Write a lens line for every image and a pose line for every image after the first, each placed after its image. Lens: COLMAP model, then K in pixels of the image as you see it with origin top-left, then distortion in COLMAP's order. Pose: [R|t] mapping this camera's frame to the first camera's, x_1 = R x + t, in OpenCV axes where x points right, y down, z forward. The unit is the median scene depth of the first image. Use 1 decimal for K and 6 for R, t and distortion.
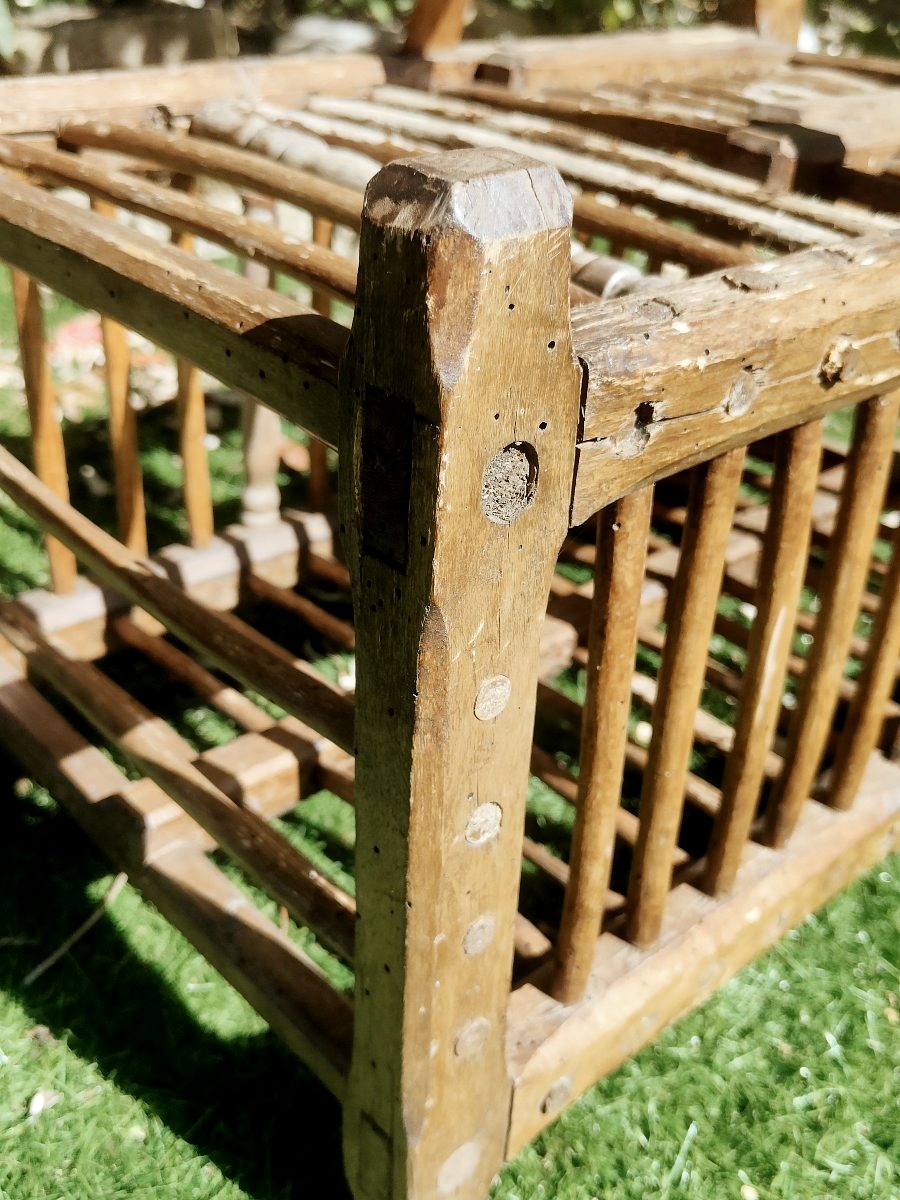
lens RADIAL K [[1212.2, 0, 450.0], [0, 1212.2, 600.0], [0, 0, 1]] dist [-0.010673, 0.000671]
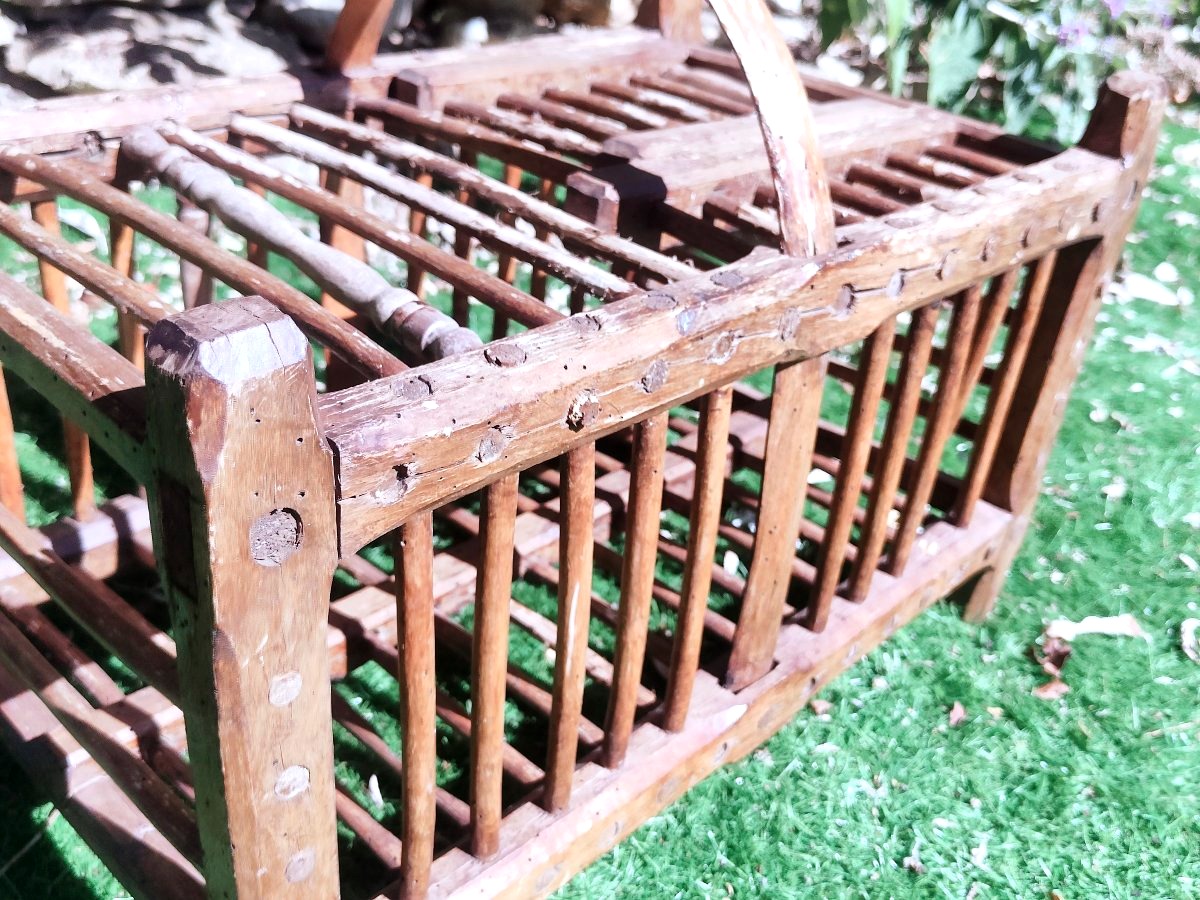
lens RADIAL K [[1197.1, 0, 618.0], [0, 1197.1, 449.0], [0, 0, 1]] dist [0.086725, -0.321415]
pose [[0.995406, -0.003387, 0.095686, 0.245224], [0.004861, 0.999873, -0.015176, -0.142063], [-0.095622, 0.015572, 0.995296, -0.293575]]
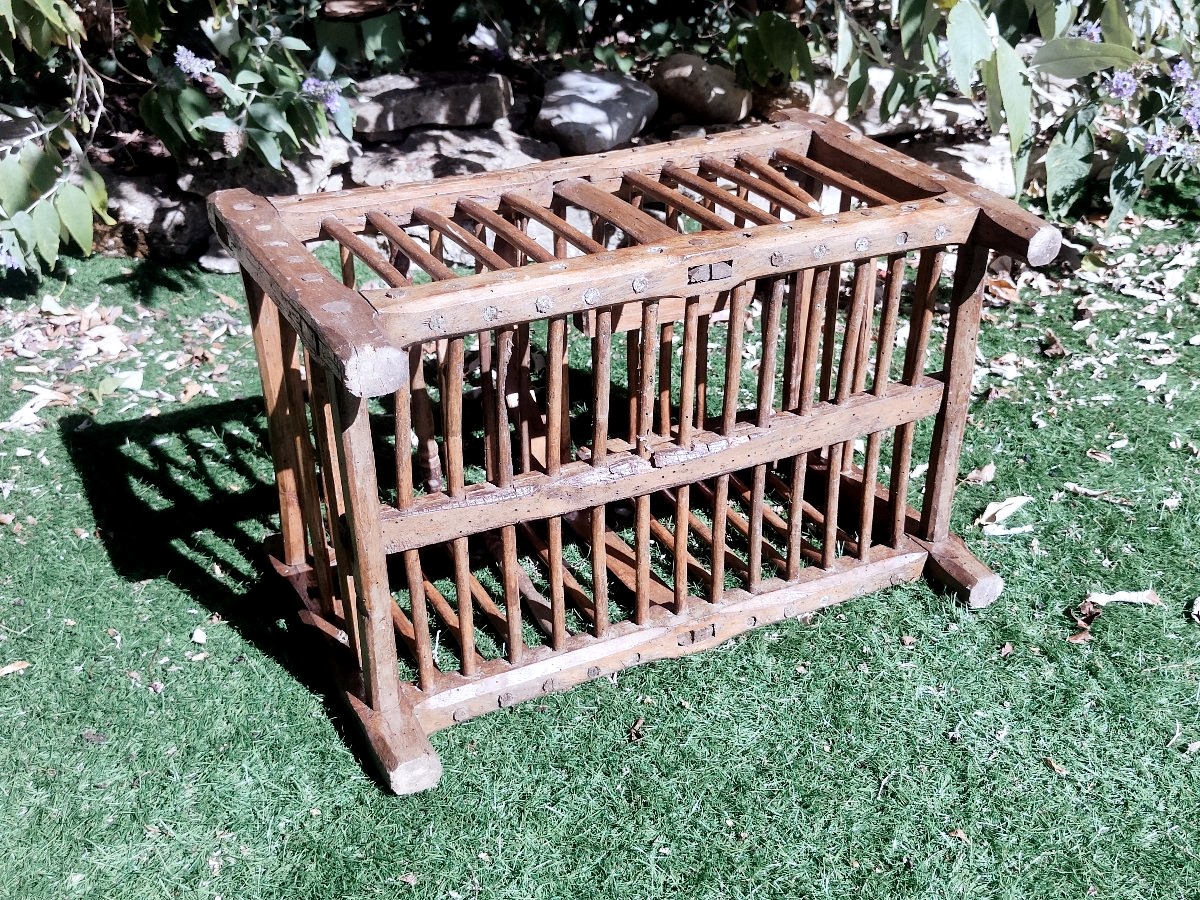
lens RADIAL K [[1212.2, 0, 652.8], [0, 1212.2, 441.0], [0, 0, 1]] dist [-0.010673, 0.000671]
pose [[0.997385, 0.008587, -0.071762, 0.374522], [-0.011413, 0.999172, -0.039063, -0.100646], [0.071367, 0.039780, 0.996657, -1.543161]]
